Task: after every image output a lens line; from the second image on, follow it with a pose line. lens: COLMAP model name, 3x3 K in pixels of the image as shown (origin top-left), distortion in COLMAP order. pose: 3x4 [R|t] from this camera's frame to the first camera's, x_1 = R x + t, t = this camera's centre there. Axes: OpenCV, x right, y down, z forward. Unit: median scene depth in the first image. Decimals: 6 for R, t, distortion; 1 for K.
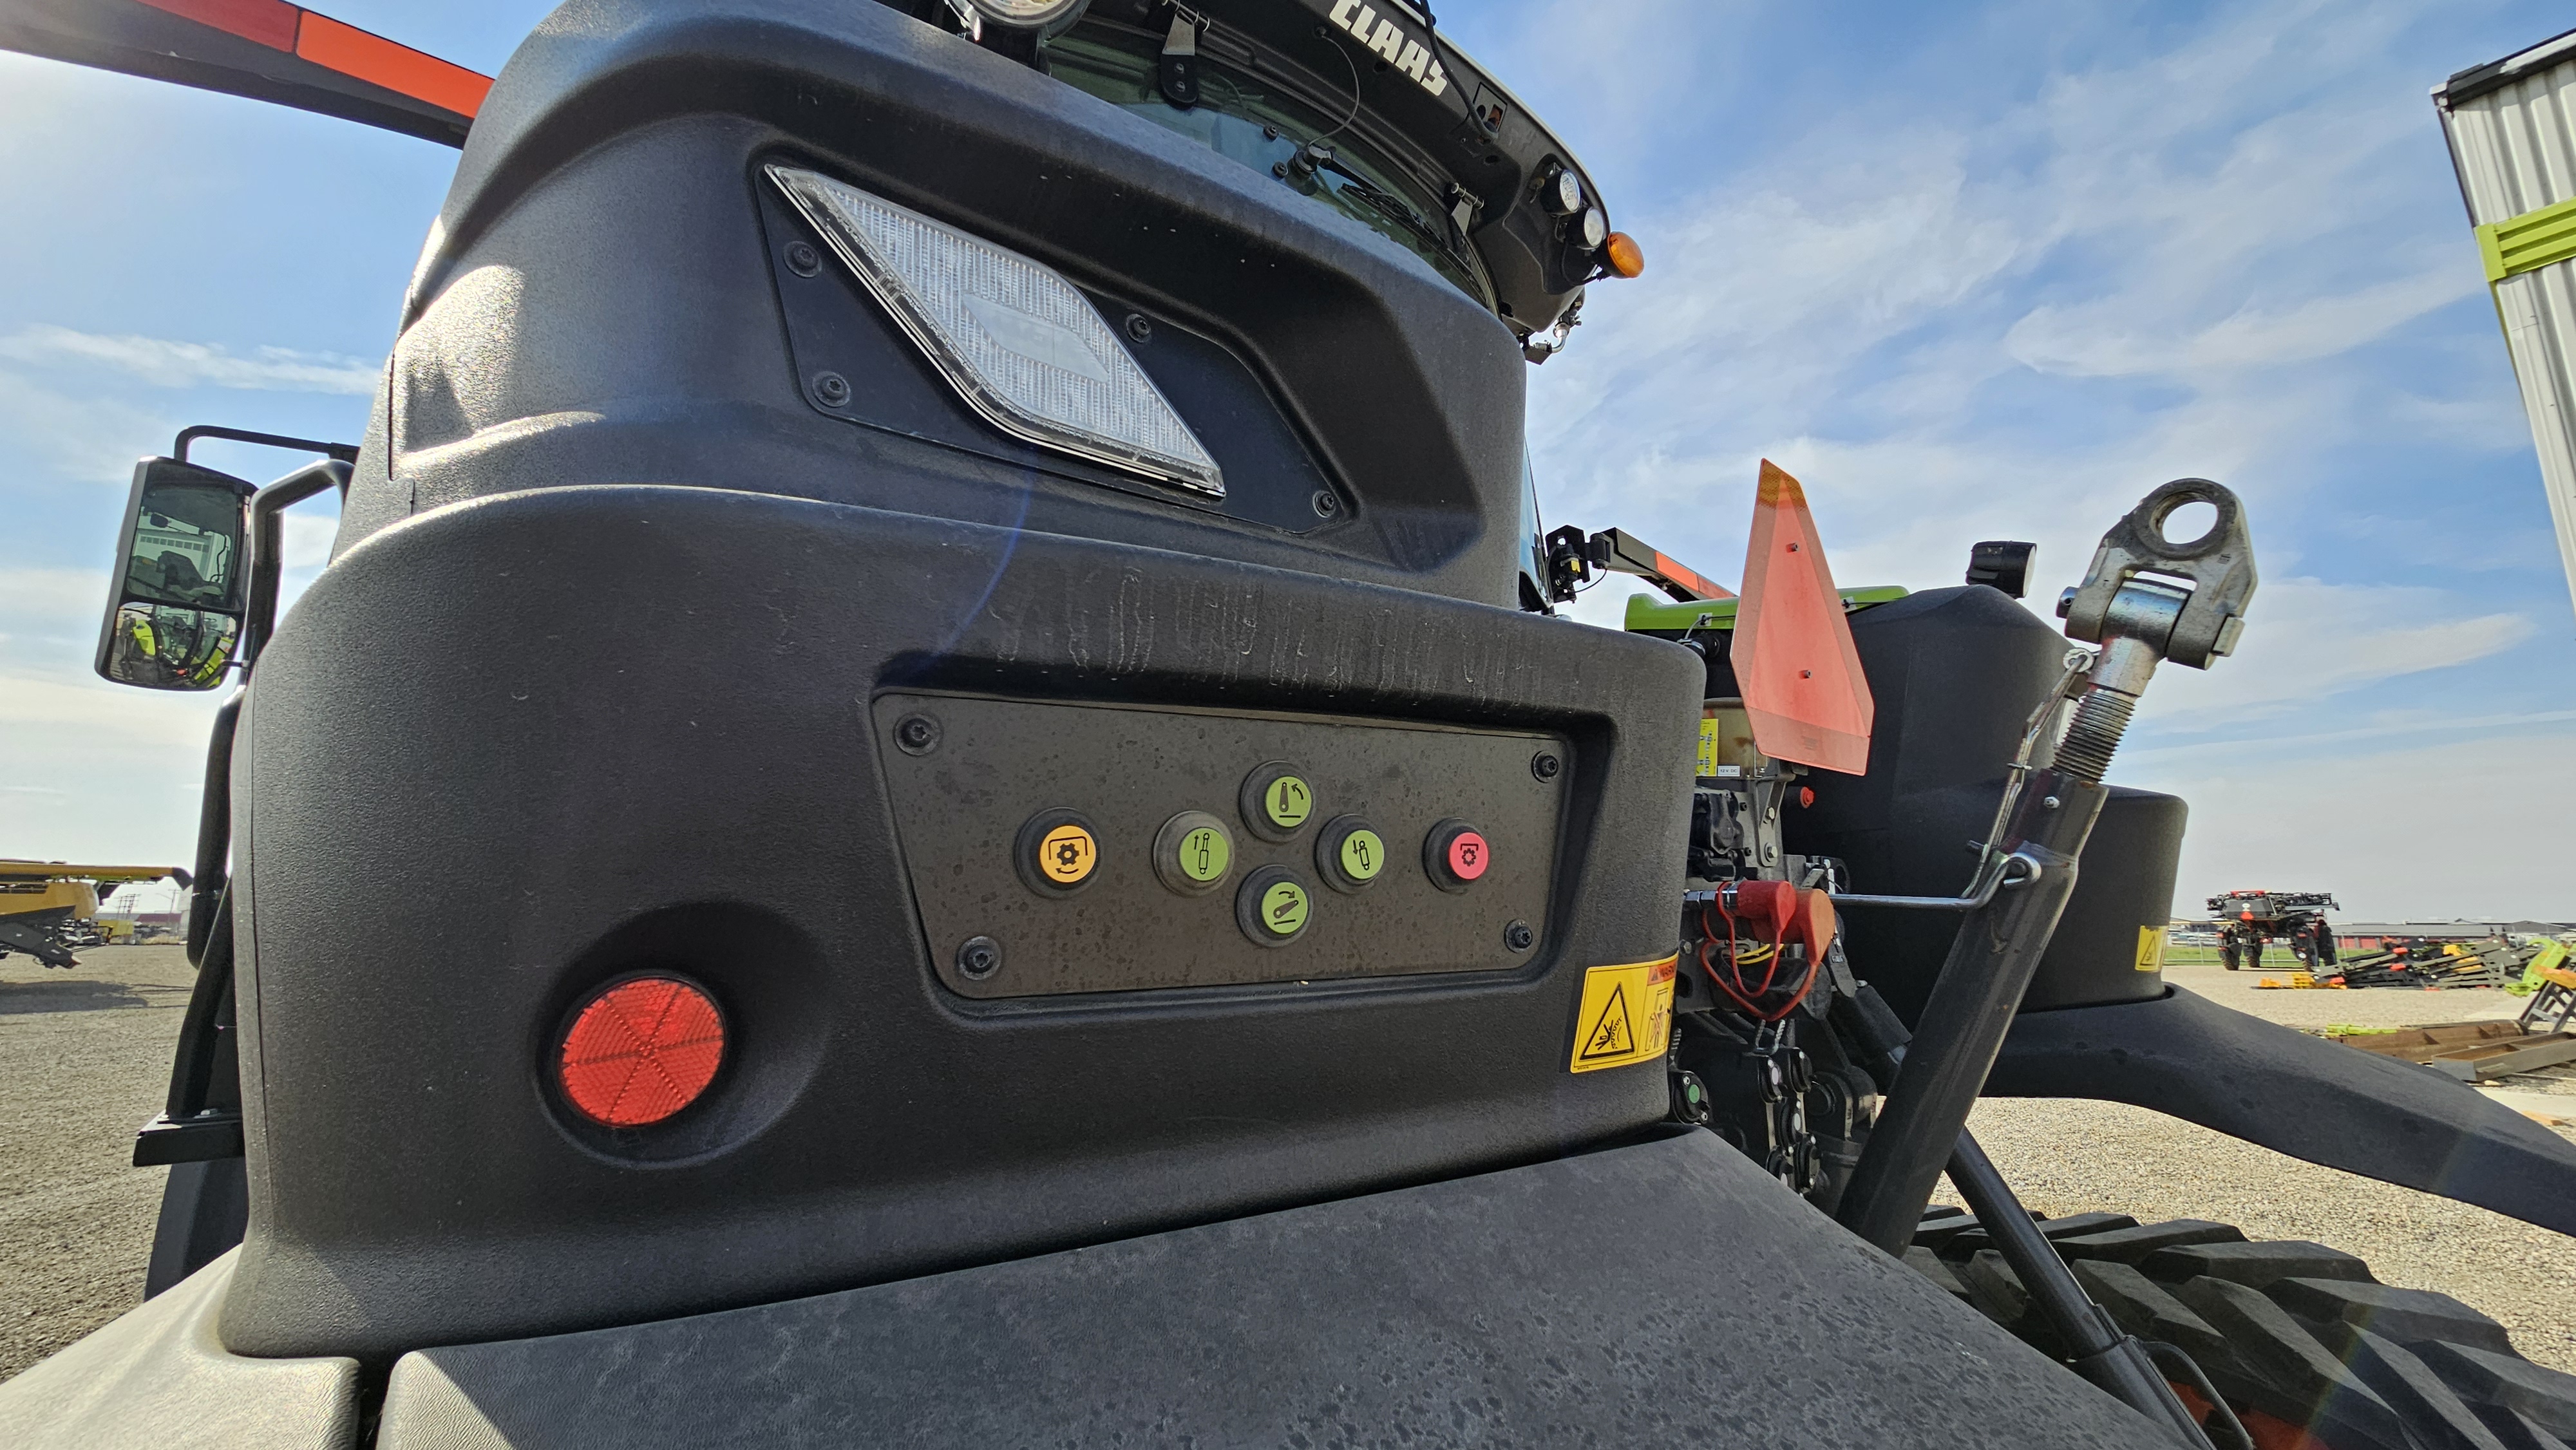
lens RADIAL K [[1021.8, 0, 1288.0], [0, 1021.8, 725.0], [0, 0, 1]] dist [-0.001184, -0.000076]
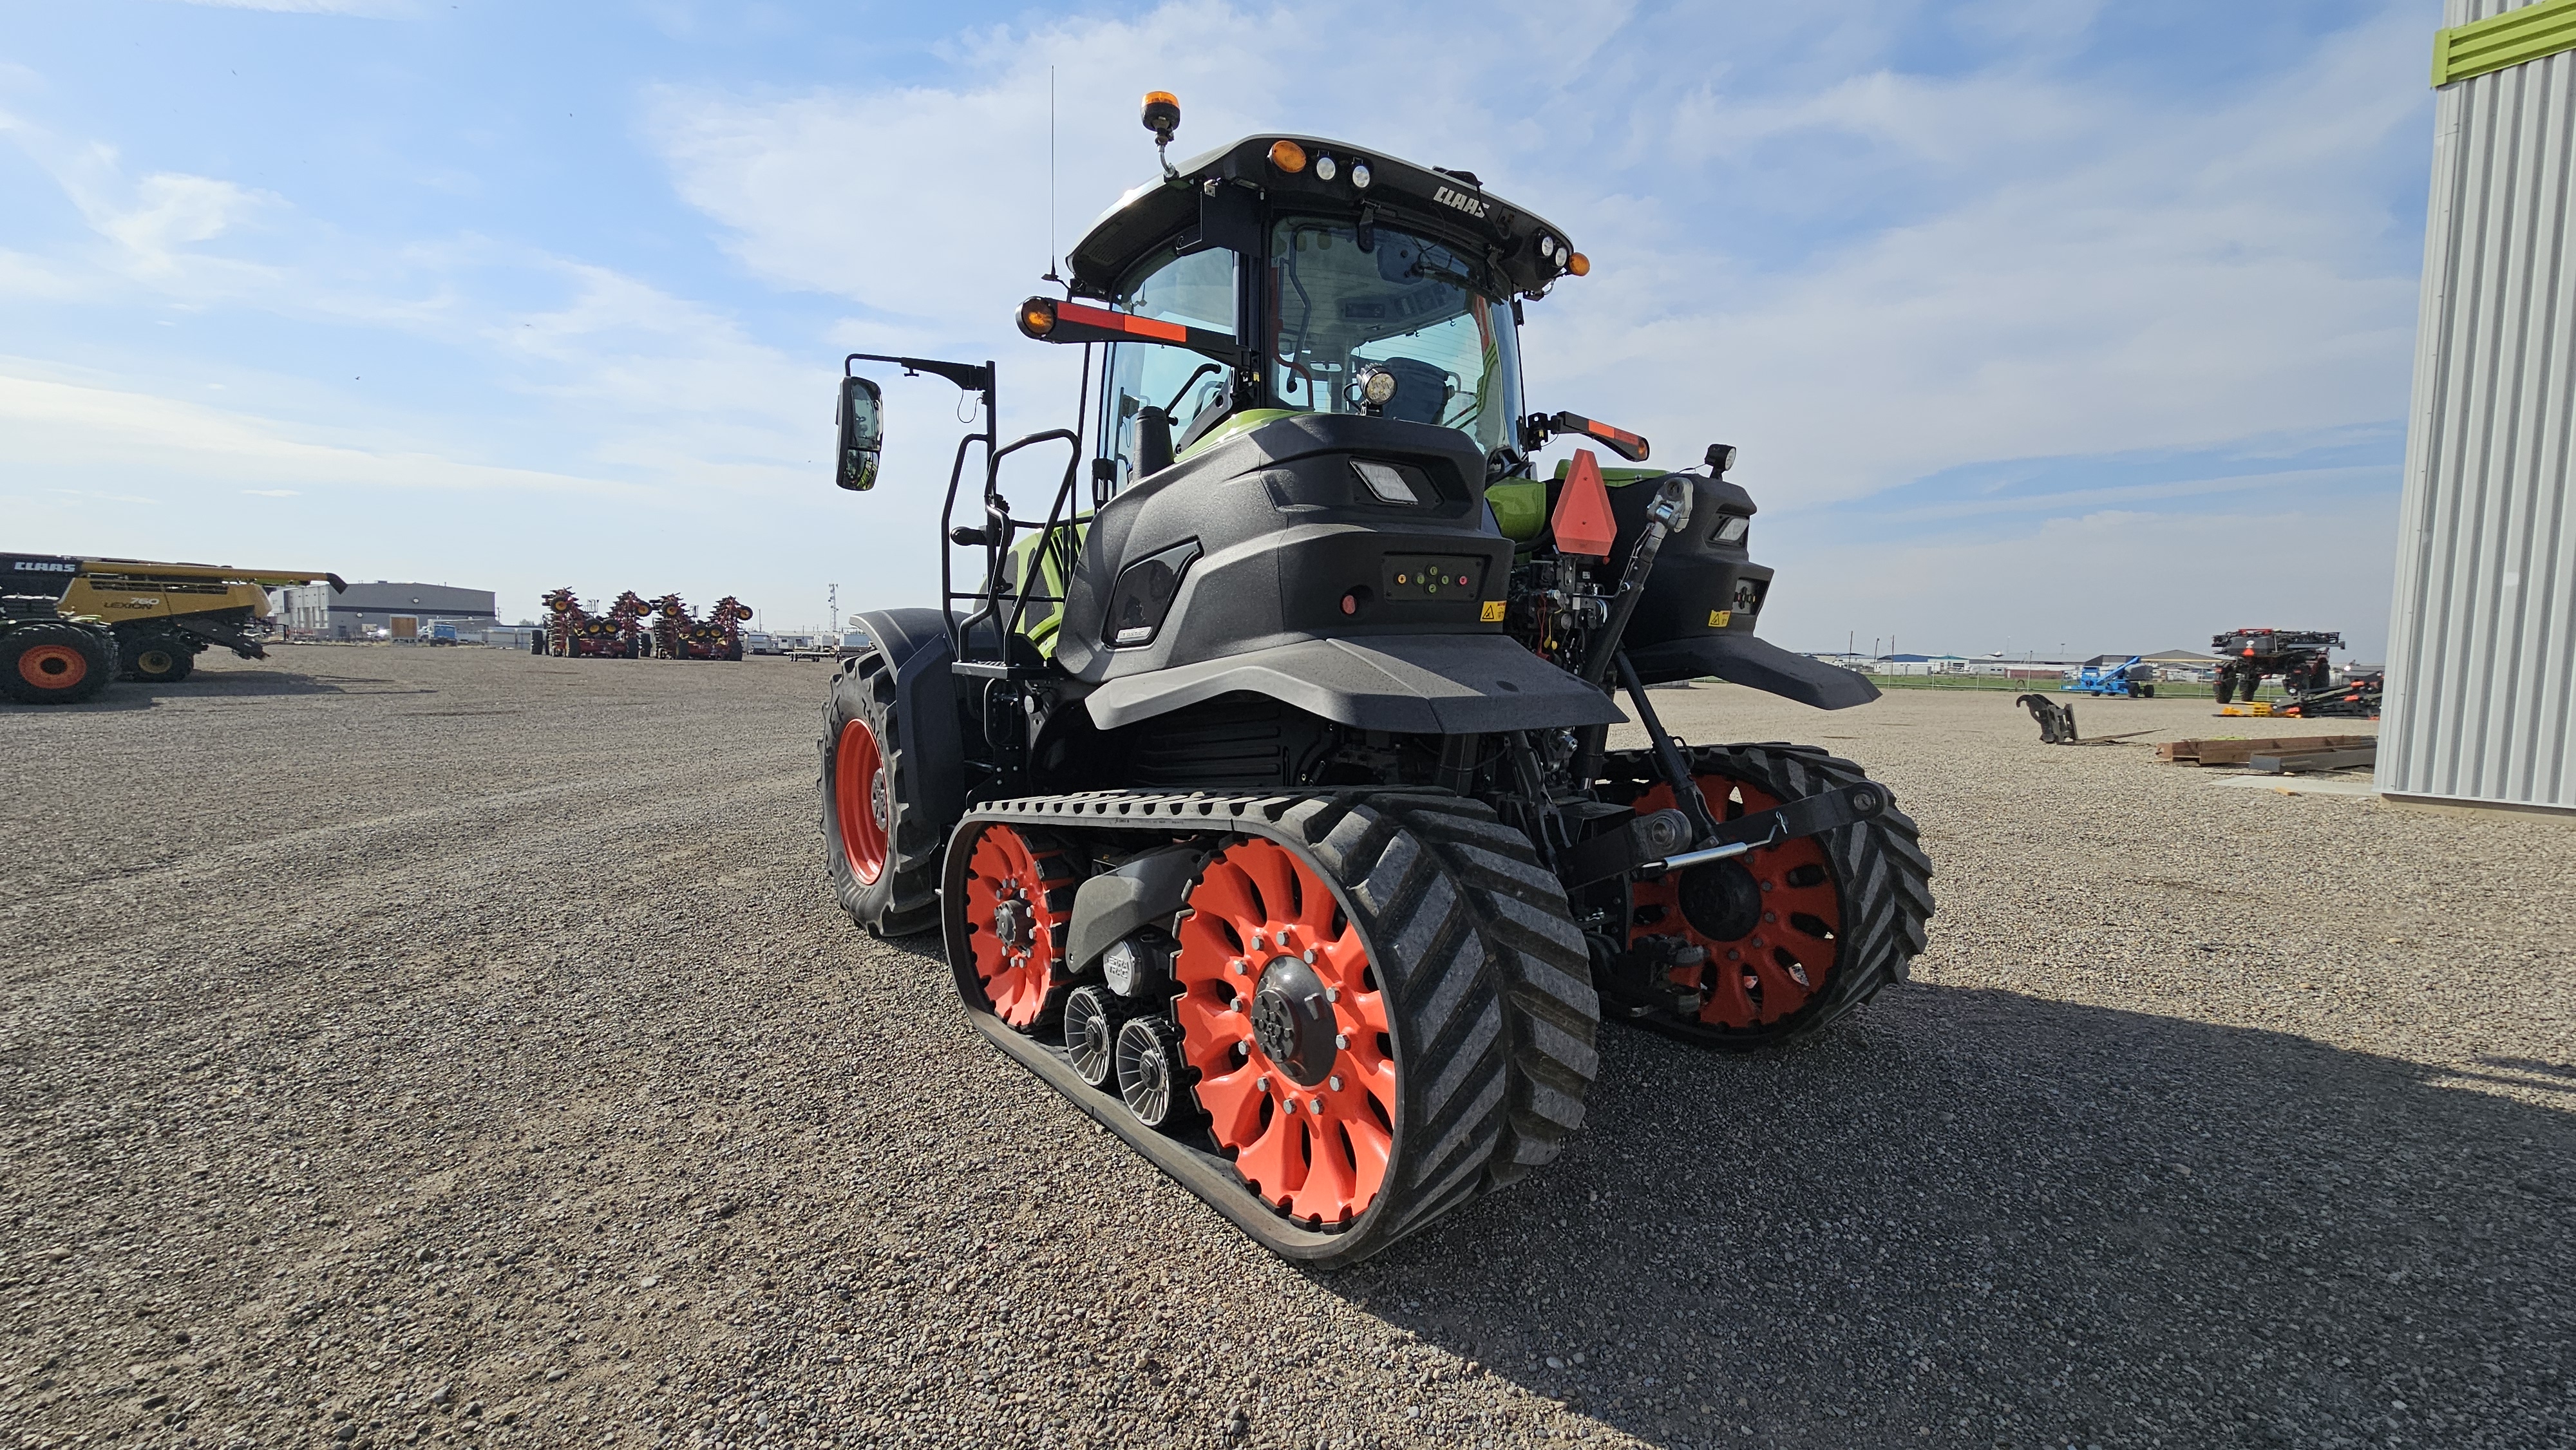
lens RADIAL K [[1052.9, 0, 1288.0], [0, 1052.9, 725.0], [0, 0, 1]] dist [-0.001829, 0.000193]
pose [[0.999545, 0.019946, -0.022610, -0.016926], [-0.013302, 0.964706, 0.262994, -0.016237], [0.027058, -0.262573, 0.964533, -0.127258]]
